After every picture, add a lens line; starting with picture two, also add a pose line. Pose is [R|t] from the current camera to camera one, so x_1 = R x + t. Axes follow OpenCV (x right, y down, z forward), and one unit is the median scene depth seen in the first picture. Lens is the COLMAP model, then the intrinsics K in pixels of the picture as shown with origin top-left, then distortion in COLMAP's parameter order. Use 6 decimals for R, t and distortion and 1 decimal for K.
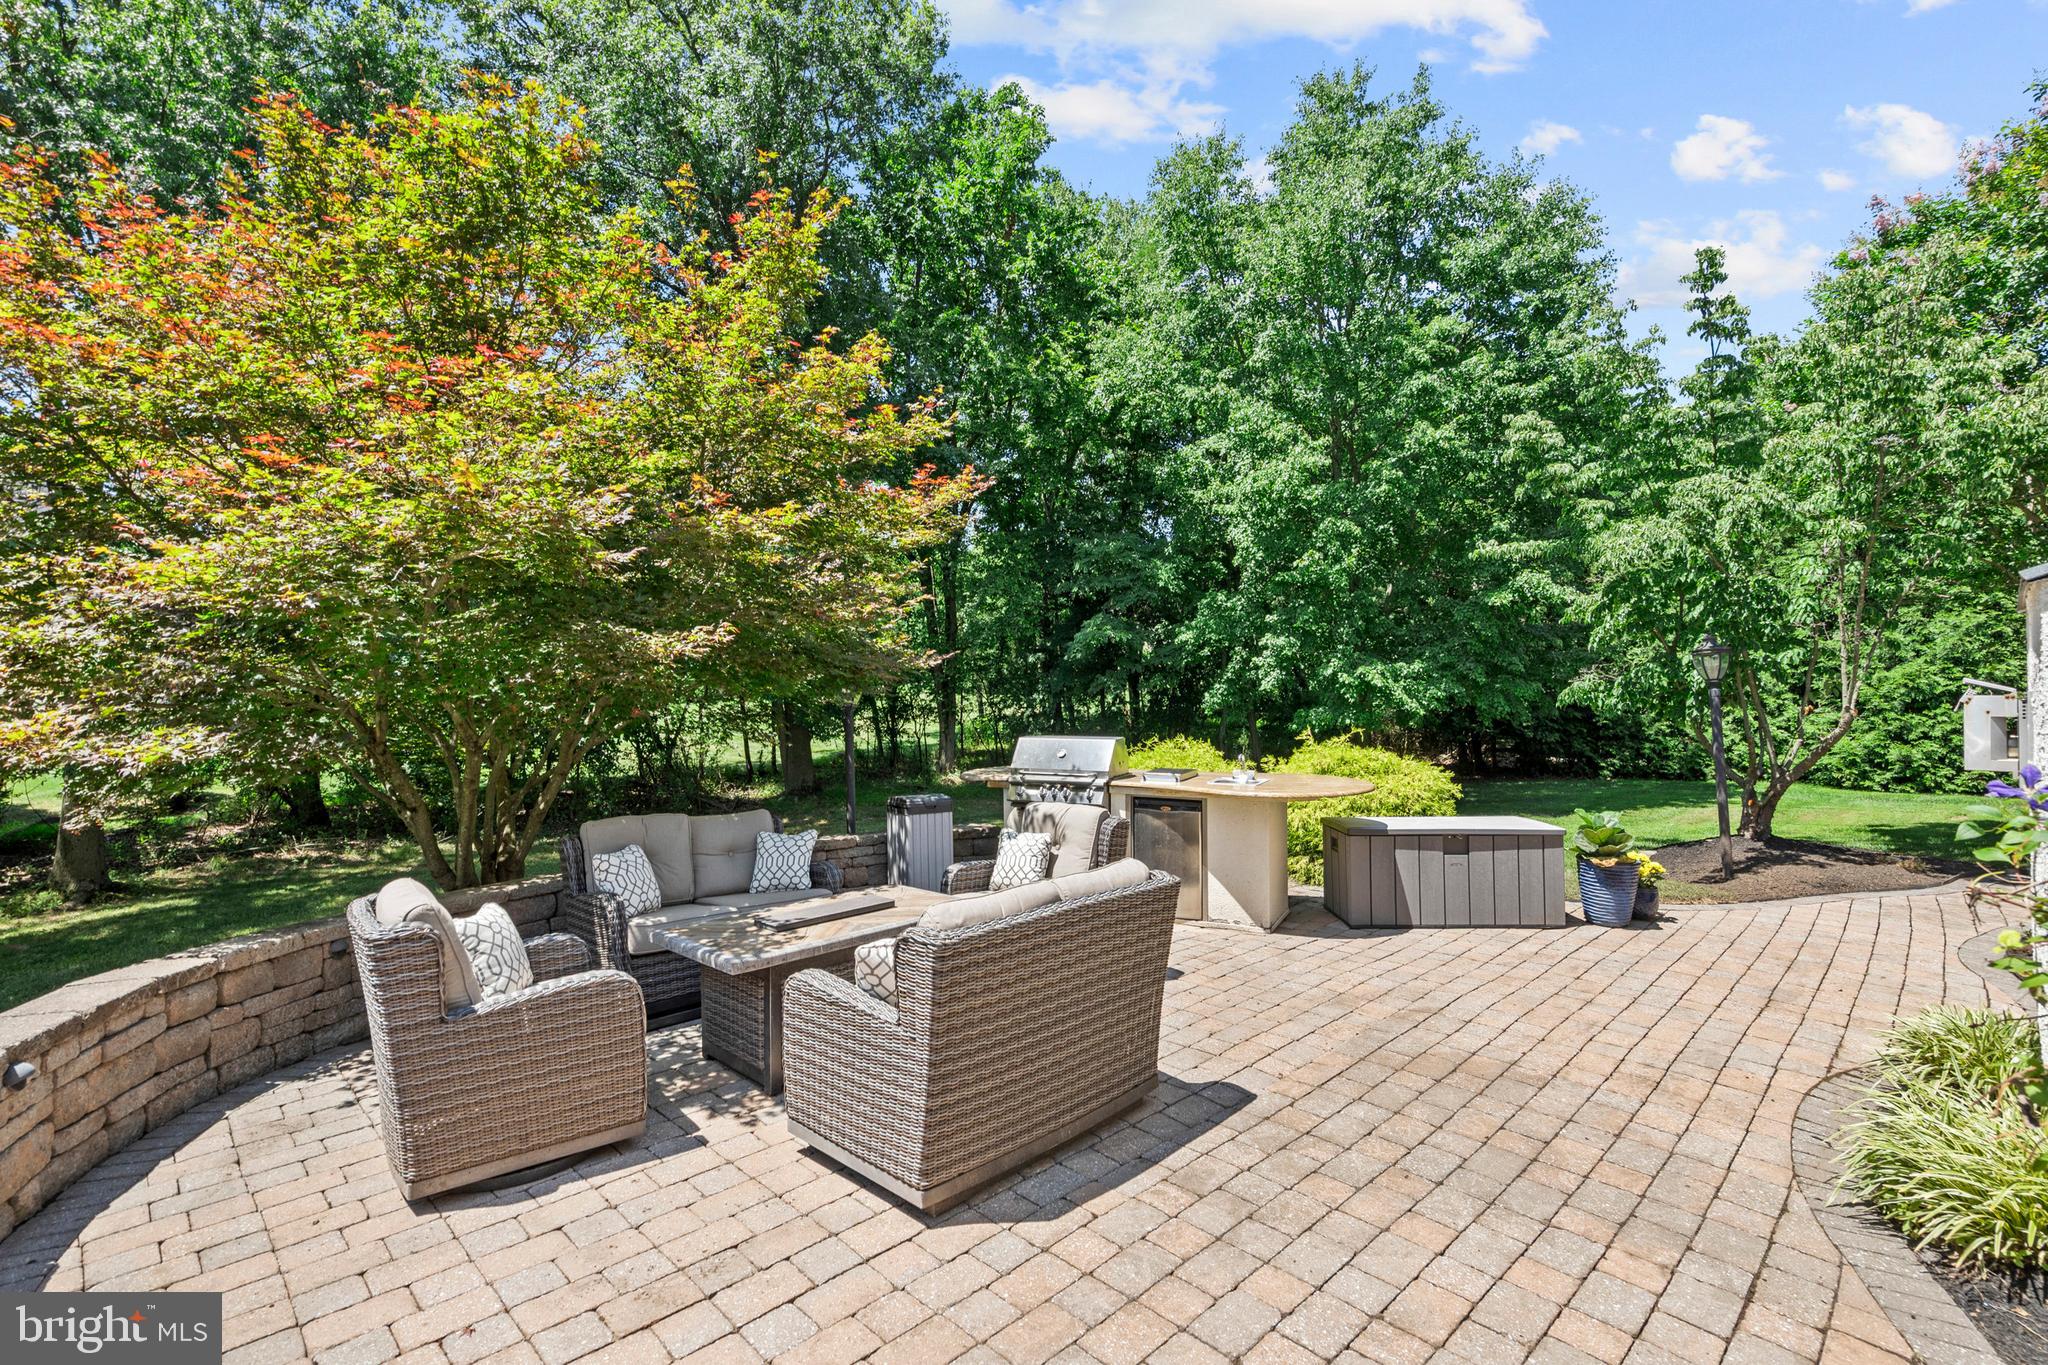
lens RADIAL K [[1010.1, 0, 965.5], [0, 1010.1, 693.0], [0, 0, 1]] dist [-0.001071, 0.000298]
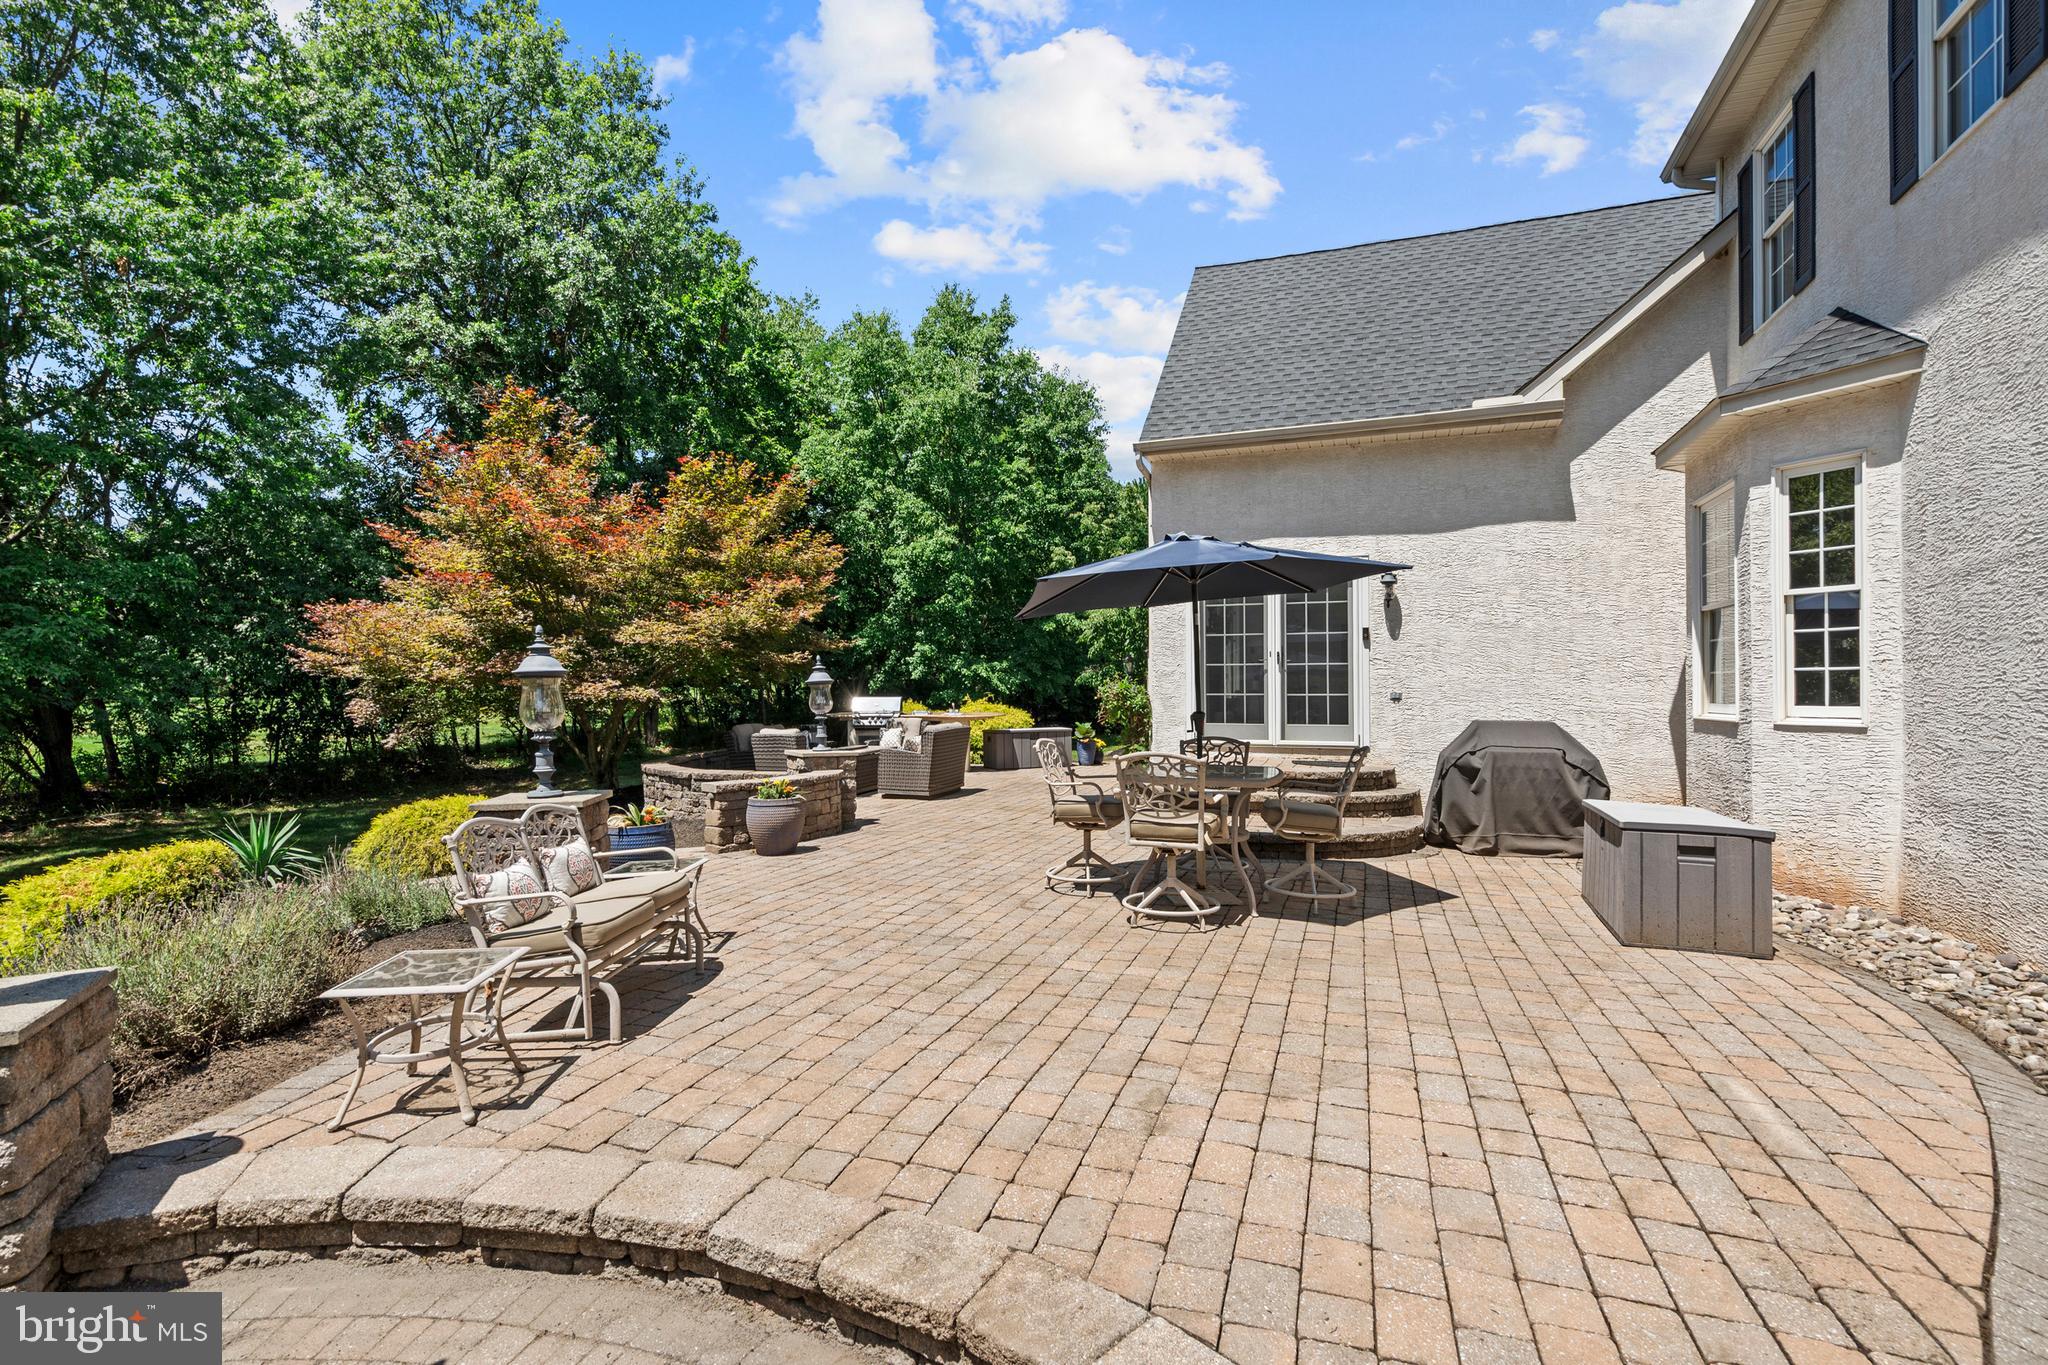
lens RADIAL K [[1010.1, 0, 965.5], [0, 1010.1, 693.0], [0, 0, 1]] dist [-0.001071, 0.000298]
pose [[0.918667, -0.002916, 0.395021, -0.270904], [0.000316, 0.999978, 0.006647, 0.009286], [-0.395032, -0.005982, 0.918648, -0.506924]]
